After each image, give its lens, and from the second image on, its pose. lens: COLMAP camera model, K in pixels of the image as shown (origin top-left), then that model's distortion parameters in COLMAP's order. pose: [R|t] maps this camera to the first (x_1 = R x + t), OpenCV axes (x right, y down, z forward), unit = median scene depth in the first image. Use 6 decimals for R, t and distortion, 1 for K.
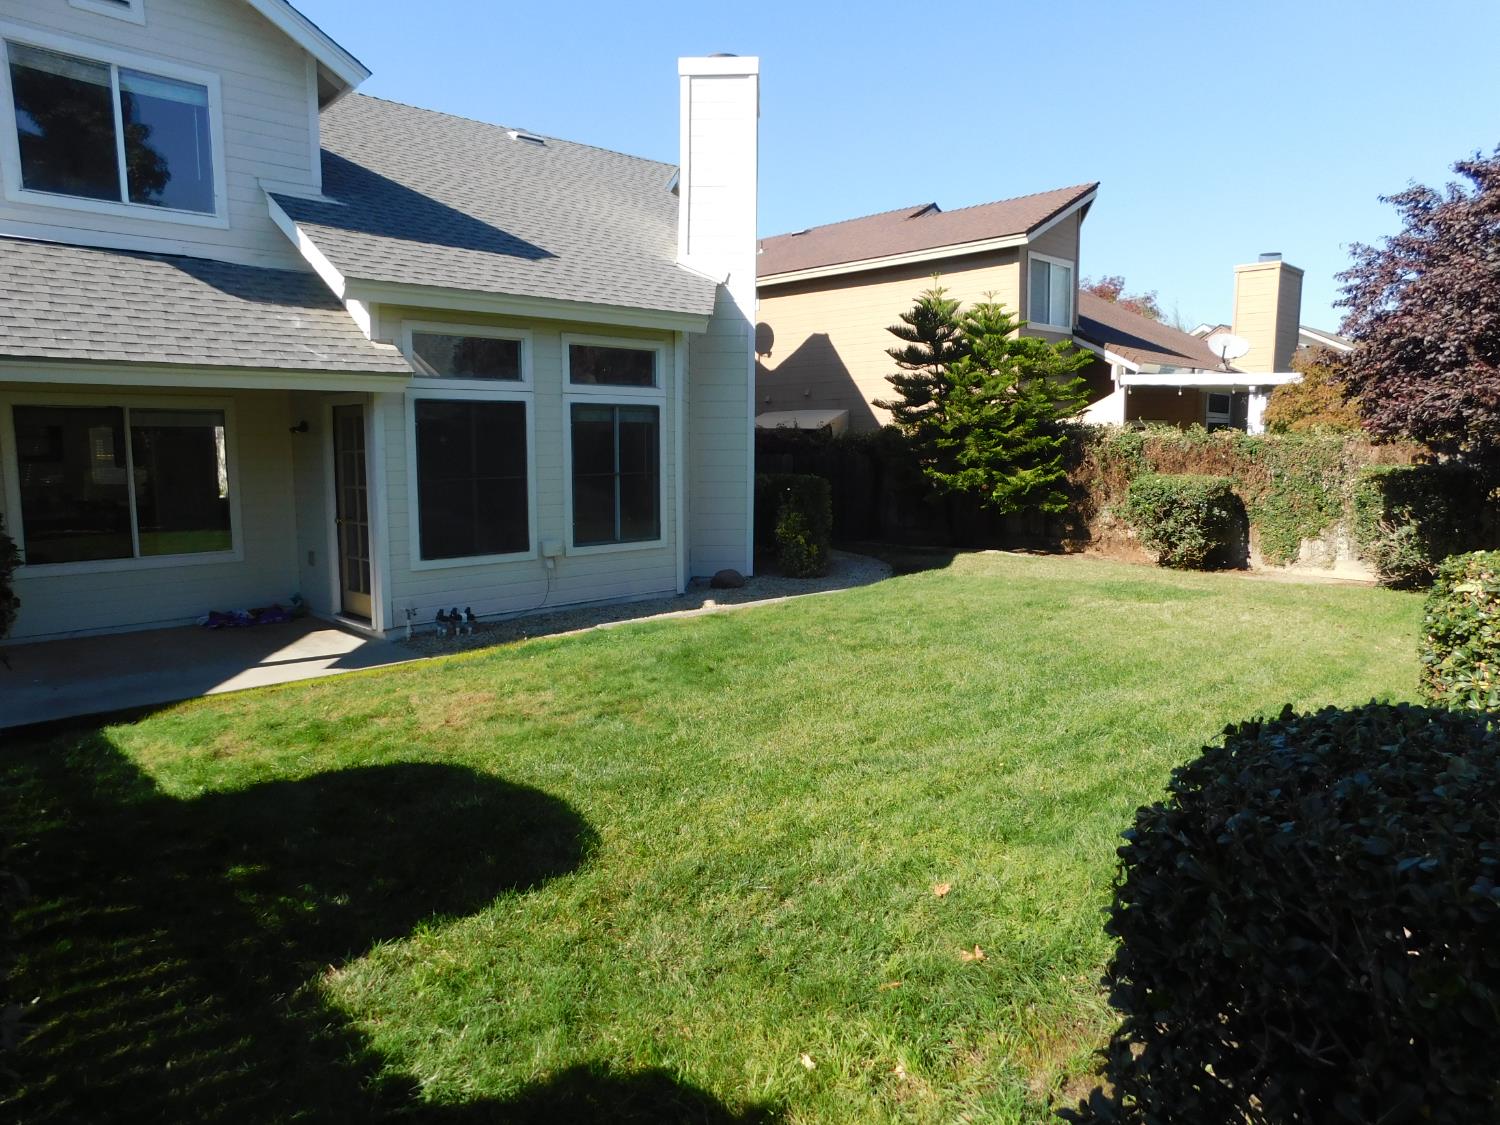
lens RADIAL K [[992.7, 0, 742.8], [0, 992.7, 560.8], [0, 0, 1]] dist [-0.064527, 0.054705]
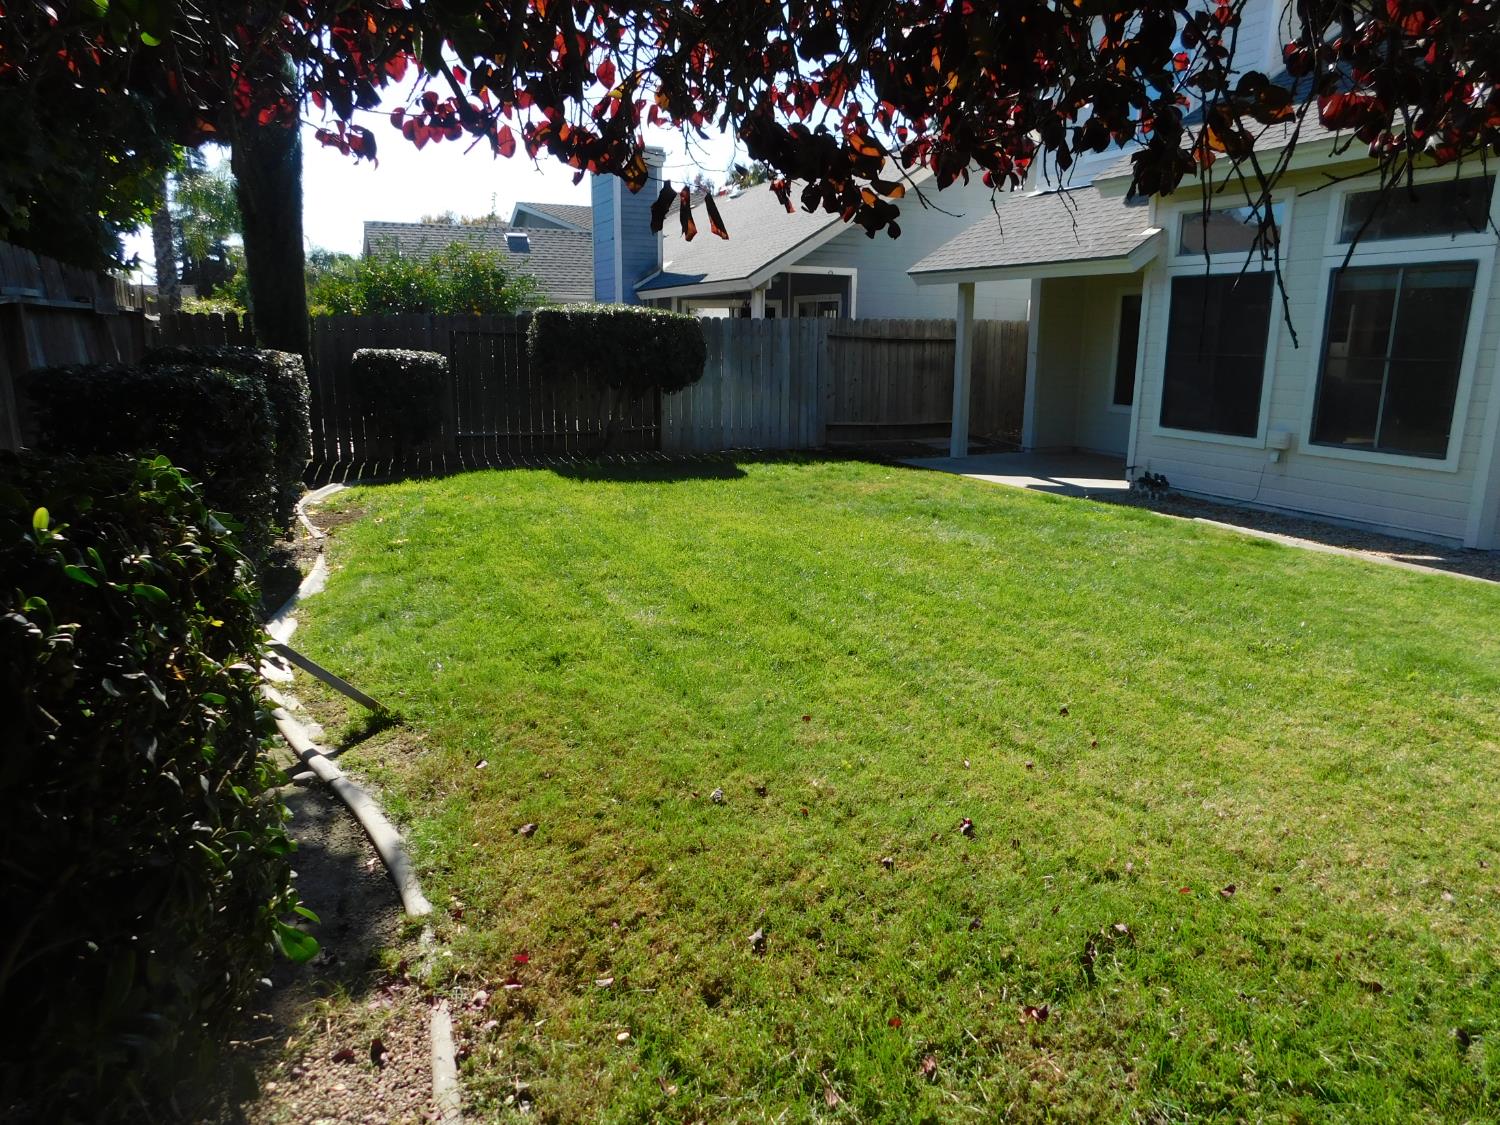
lens RADIAL K [[992.7, 0, 756.8], [0, 992.7, 563.8], [0, 0, 1]] dist [-0.064527, 0.054705]
pose [[-0.306645, 0.213760, -0.927510, 0.720020], [-0.126700, 0.956617, 0.262357, -0.070530], [0.943353, 0.197966, -0.266258, 0.752214]]
